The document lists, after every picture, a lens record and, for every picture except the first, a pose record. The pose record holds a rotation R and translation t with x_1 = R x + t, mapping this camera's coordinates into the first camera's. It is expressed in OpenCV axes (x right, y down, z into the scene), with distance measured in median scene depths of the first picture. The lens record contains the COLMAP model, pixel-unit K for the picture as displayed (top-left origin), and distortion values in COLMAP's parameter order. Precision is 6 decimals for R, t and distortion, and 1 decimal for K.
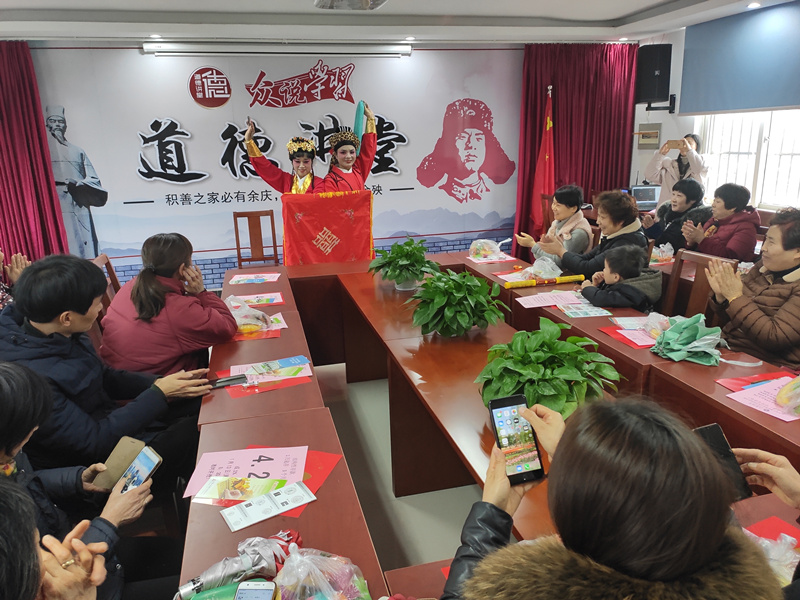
lens RADIAL K [[603.1, 0, 399.2], [0, 603.1, 300.7], [0, 0, 1]] dist [0.084896, -0.093842]
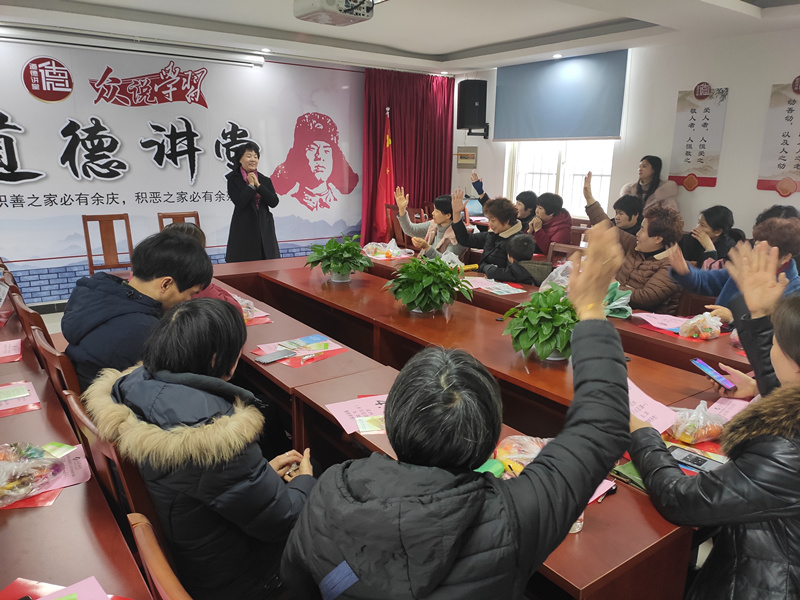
lens RADIAL K [[603.1, 0, 400.7], [0, 603.1, 303.6], [0, 0, 1]] dist [0.084896, -0.093842]
pose [[0.927654, -0.044070, 0.370831, -0.169508], [0.052854, 0.998510, -0.013551, 0.023642], [-0.369681, 0.032170, 0.928601, -0.030095]]
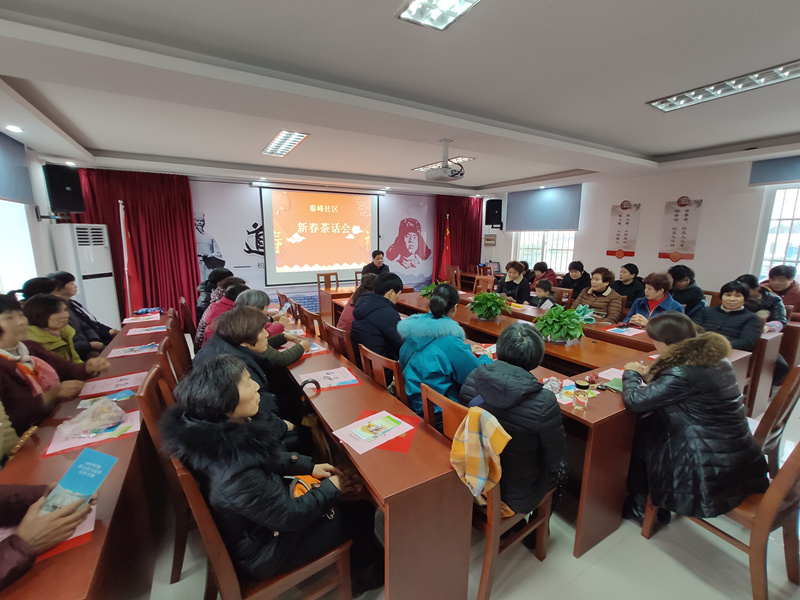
lens RADIAL K [[356.6, 0, 398.6], [0, 356.6, 301.6], [0, 0, 1]] dist [-0.003825, 0.000841]
pose [[0.961923, -0.014315, 0.272945, -0.267906], [0.037057, 0.996237, -0.078349, 0.035989], [-0.270796, 0.085480, 0.958834, -0.102393]]
